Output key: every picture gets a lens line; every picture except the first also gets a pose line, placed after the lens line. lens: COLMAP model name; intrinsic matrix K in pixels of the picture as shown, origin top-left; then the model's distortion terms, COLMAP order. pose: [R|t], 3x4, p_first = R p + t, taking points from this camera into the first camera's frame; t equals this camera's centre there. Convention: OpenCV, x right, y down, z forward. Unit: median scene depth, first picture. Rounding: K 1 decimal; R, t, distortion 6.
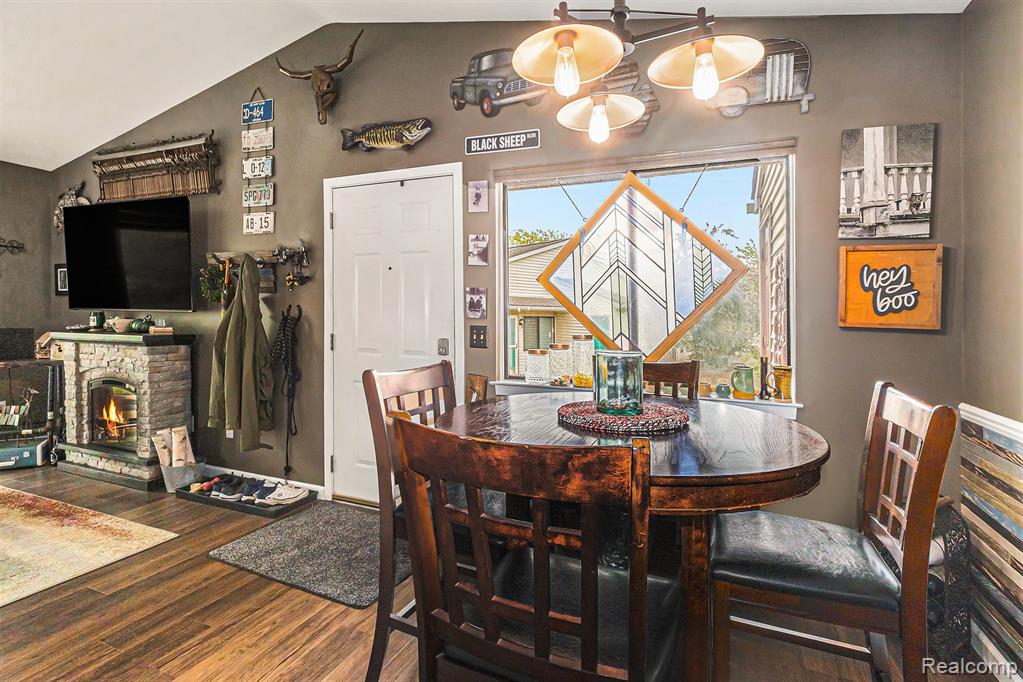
lens RADIAL K [[480.4, 0, 520.1], [0, 480.4, 319.4], [0, 0, 1]] dist [-0.001773, 0.001881]
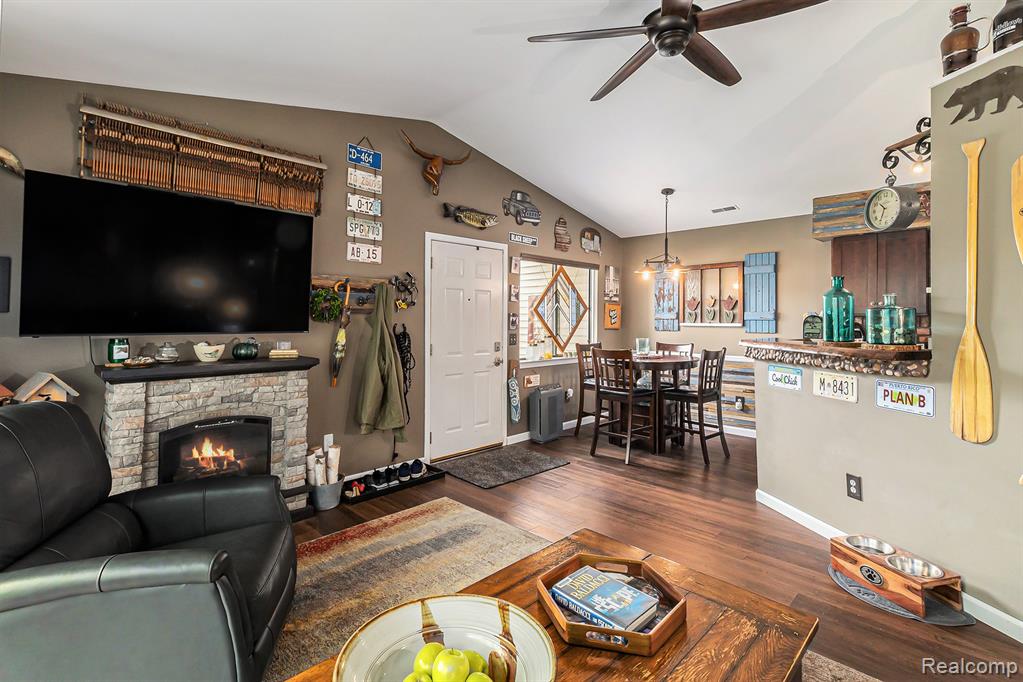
lens RADIAL K [[480.4, 0, 508.8], [0, 480.4, 307.3], [0, 0, 1]] dist [-0.001773, 0.001881]
pose [[0.379097, 0.009864, 0.925304, -1.642701], [0.011187, 0.999821, -0.015241, -0.053839], [-0.925289, 0.016129, 0.378919, 0.270563]]
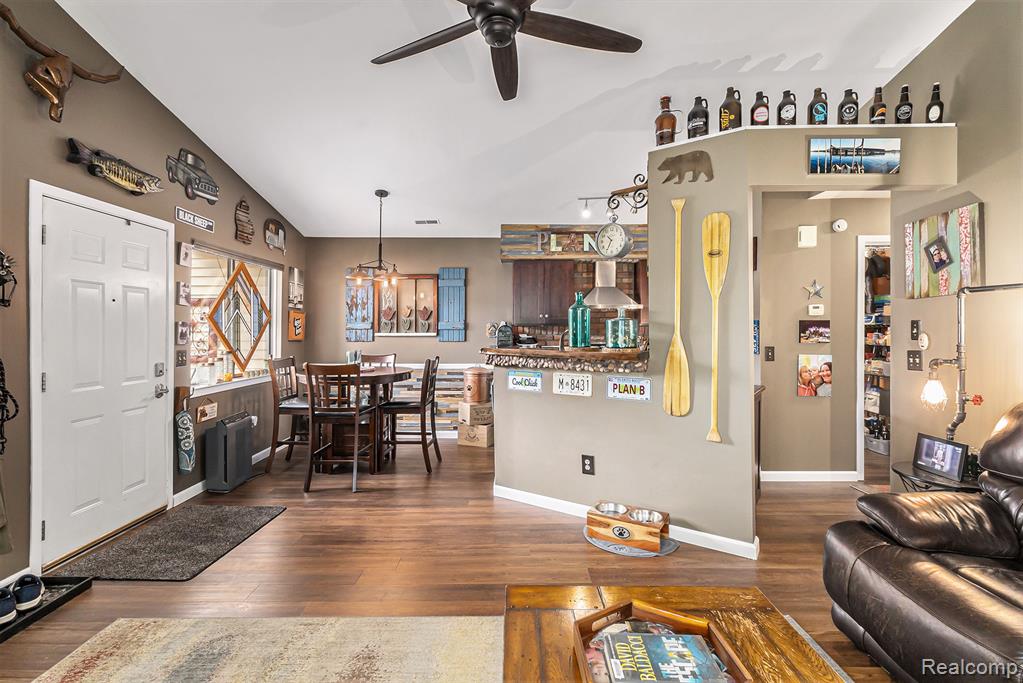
lens RADIAL K [[480.4, 0, 510.8], [0, 480.4, 327.8], [0, 0, 1]] dist [-0.001773, 0.001881]
pose [[-0.384907, -0.009022, 0.922911, -1.502199], [0.005720, 0.999910, 0.012160, -0.053089], [-0.922938, 0.009959, -0.384821, 0.599220]]
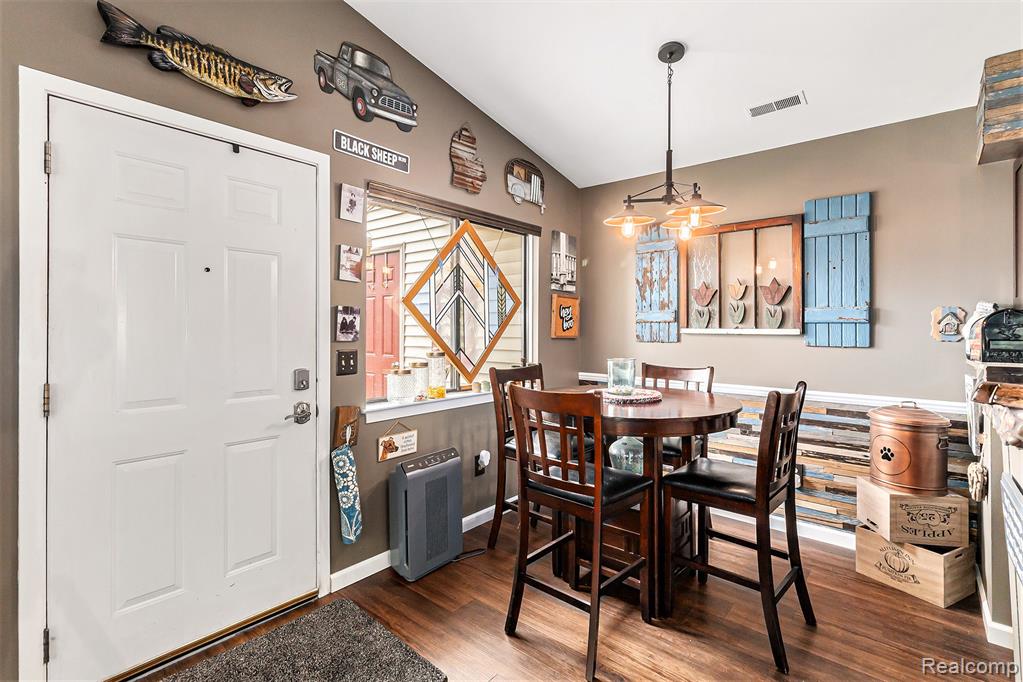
lens RADIAL K [[480.4, 0, 510.7], [0, 480.4, 323.5], [0, 0, 1]] dist [-0.001773, 0.001881]
pose [[0.304792, -0.005273, 0.952404, -0.744882], [0.010627, 0.999941, 0.002135, -0.030211], [-0.952360, 0.009471, 0.304830, 0.403003]]
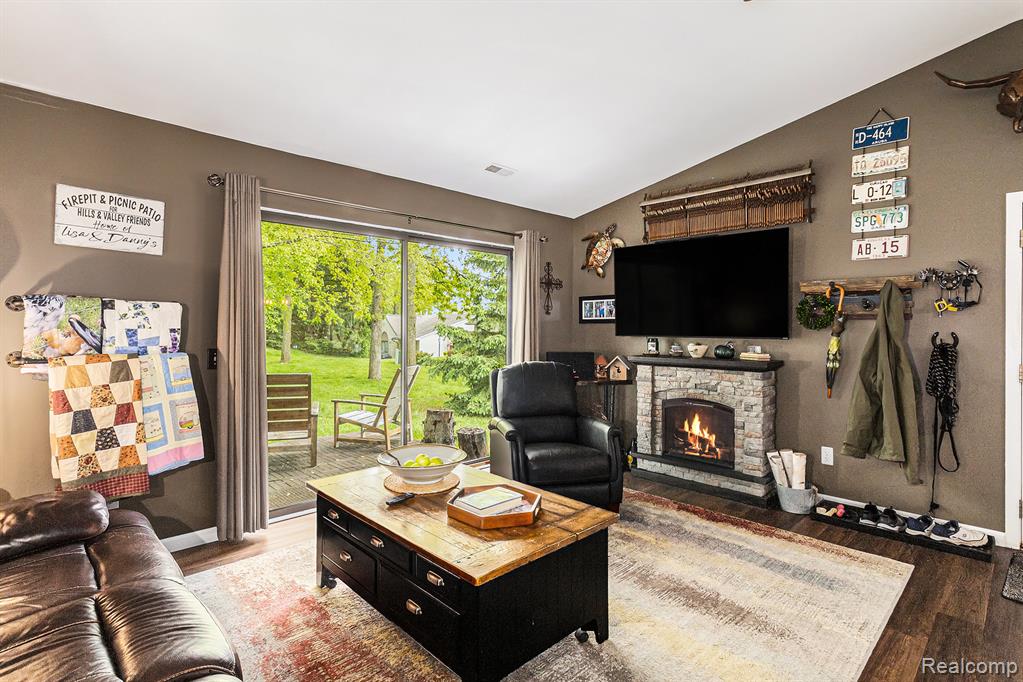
lens RADIAL K [[480.4, 0, 490.9], [0, 480.4, 338.7], [0, 0, 1]] dist [-0.001773, 0.001881]
pose [[0.908557, 0.000790, -0.417759, -0.945636], [0.001083, 0.999990, 0.004247, -0.024792], [0.417759, -0.004312, 0.908548, -0.234641]]
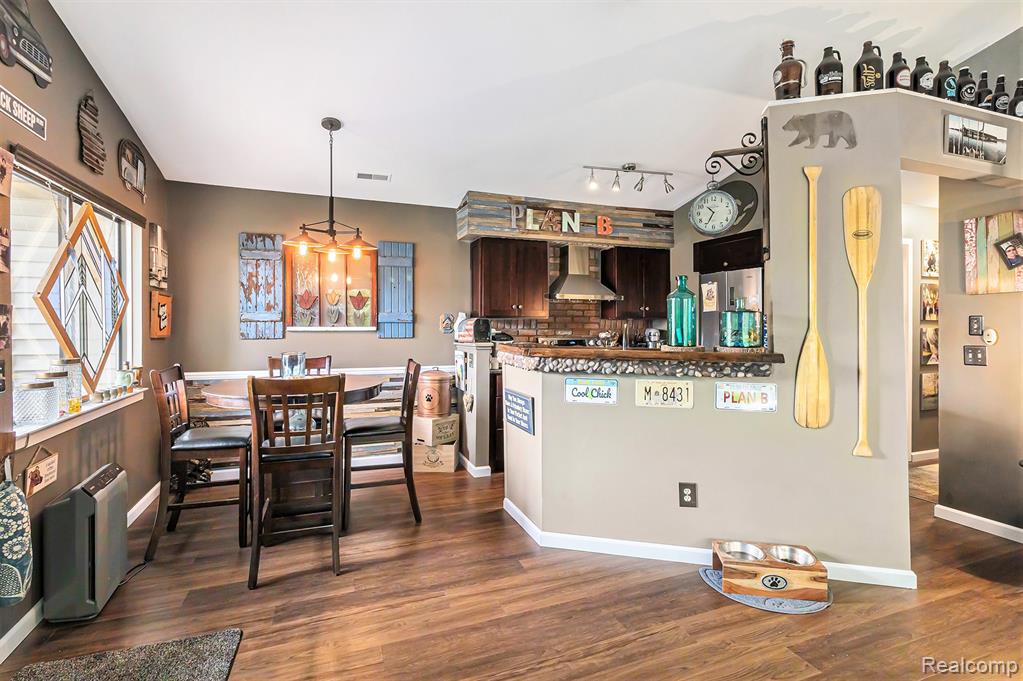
lens RADIAL K [[480.4, 0, 508.8], [0, 480.4, 326.9], [0, 0, 1]] dist [-0.001773, 0.001881]
pose [[-0.690389, -0.021623, 0.723116, -0.959719], [-0.004486, 0.999662, 0.025610, -0.049463], [-0.723425, 0.014437, -0.690252, 0.843039]]
